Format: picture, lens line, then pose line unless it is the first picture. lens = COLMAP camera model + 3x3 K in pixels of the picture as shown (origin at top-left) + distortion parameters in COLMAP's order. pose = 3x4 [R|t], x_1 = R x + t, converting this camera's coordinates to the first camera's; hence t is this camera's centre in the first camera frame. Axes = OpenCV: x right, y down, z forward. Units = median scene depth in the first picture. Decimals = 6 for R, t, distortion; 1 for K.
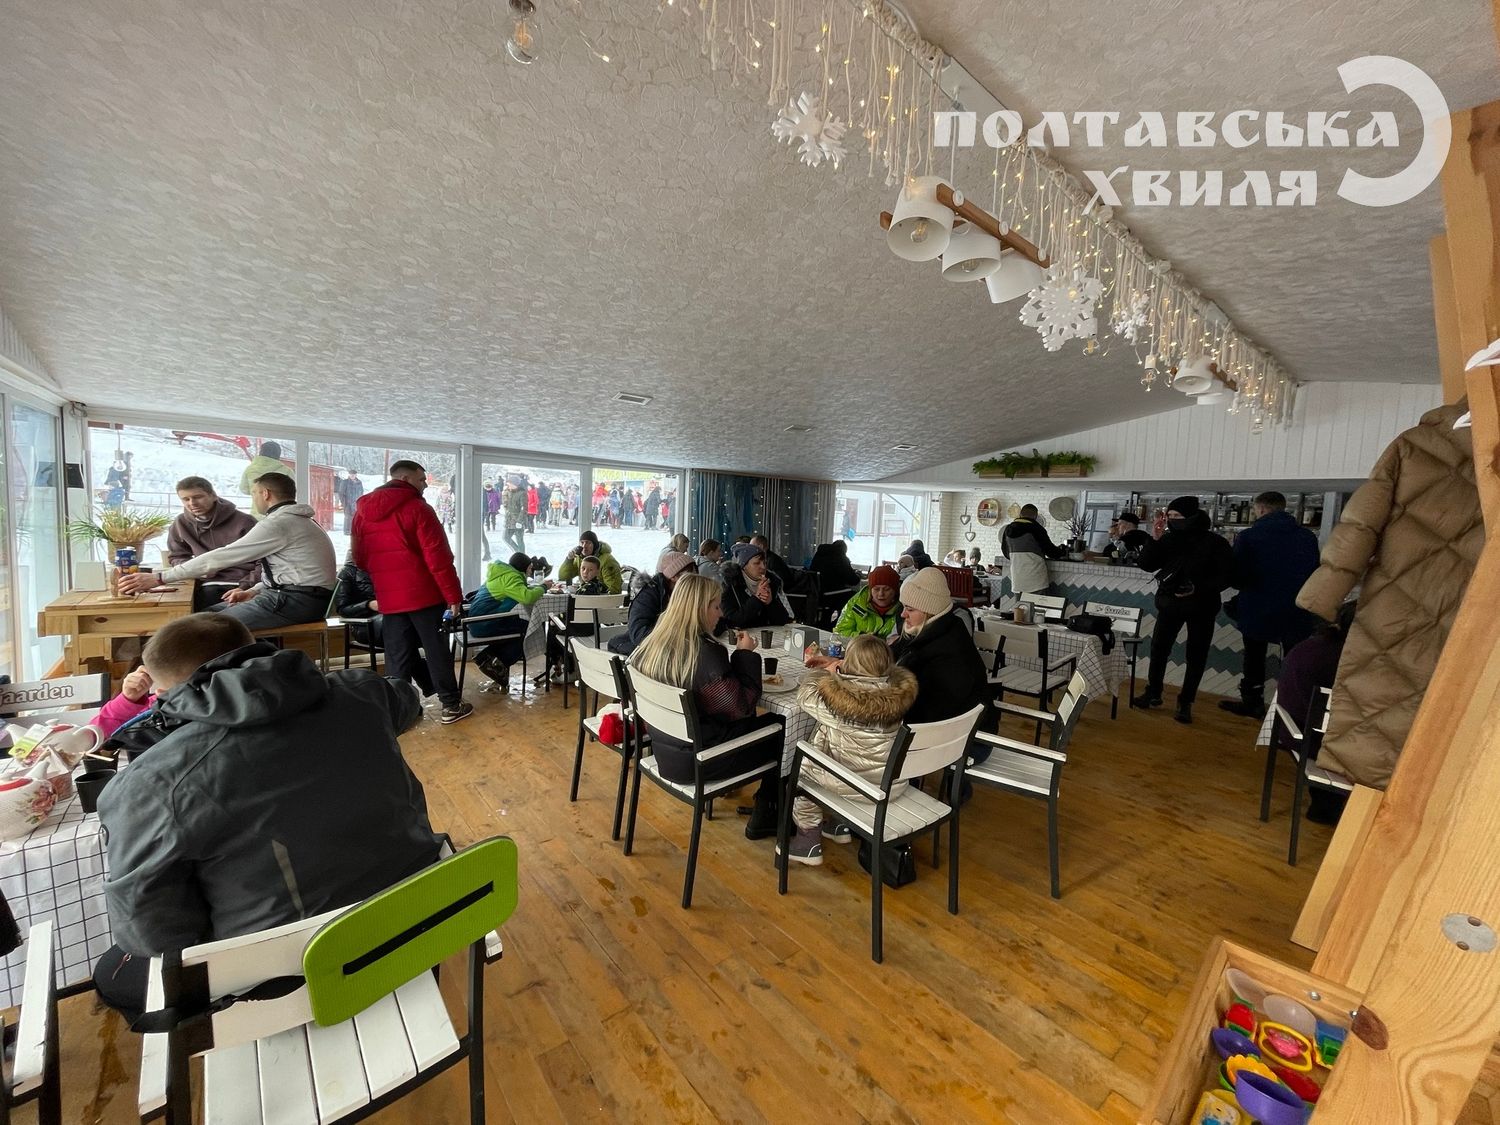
lens RADIAL K [[601.5, 0, 749.9], [0, 601.5, 562.1], [0, 0, 1]] dist [0.000119, 0.000004]
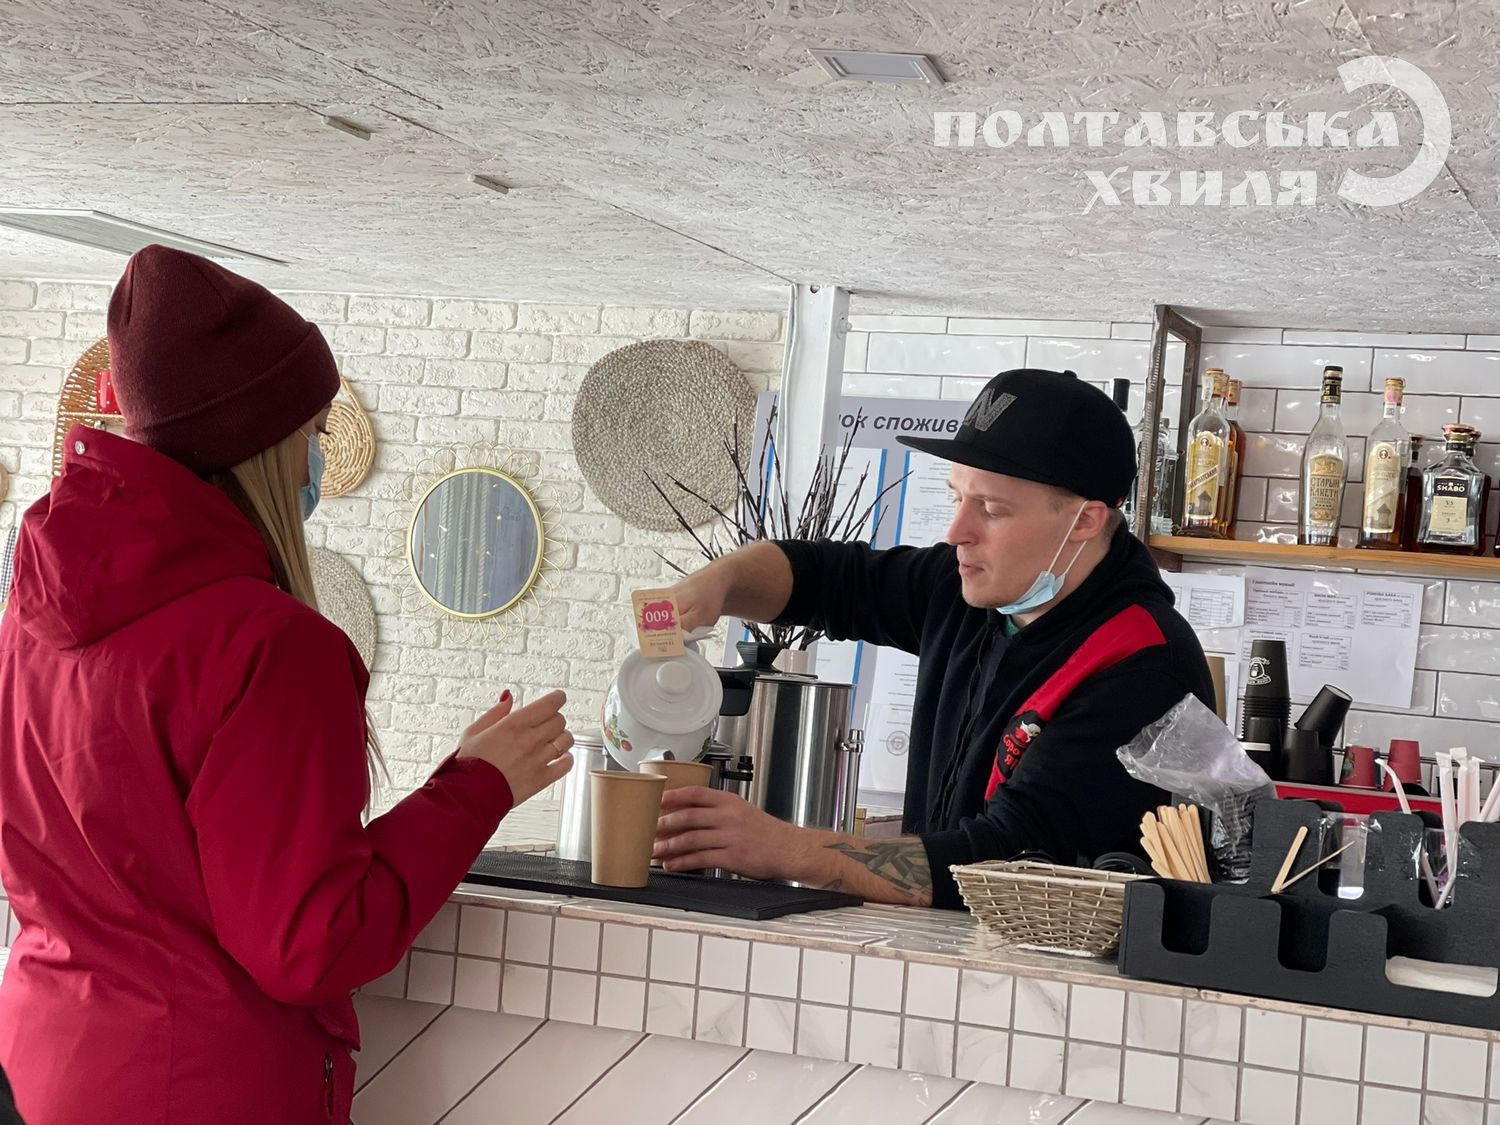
lens RADIAL K [[2783.7, 0, 749.8], [0, 2783.7, 562.5], [0, 0, 1]] dist [0.004933, 0.000000]
pose [[0.874901, 0.055030, 0.481165, 0.289071], [-0.015365, 0.996177, -0.085992, -0.014479], [-0.484058, 0.067841, 0.872402, 0.546068]]
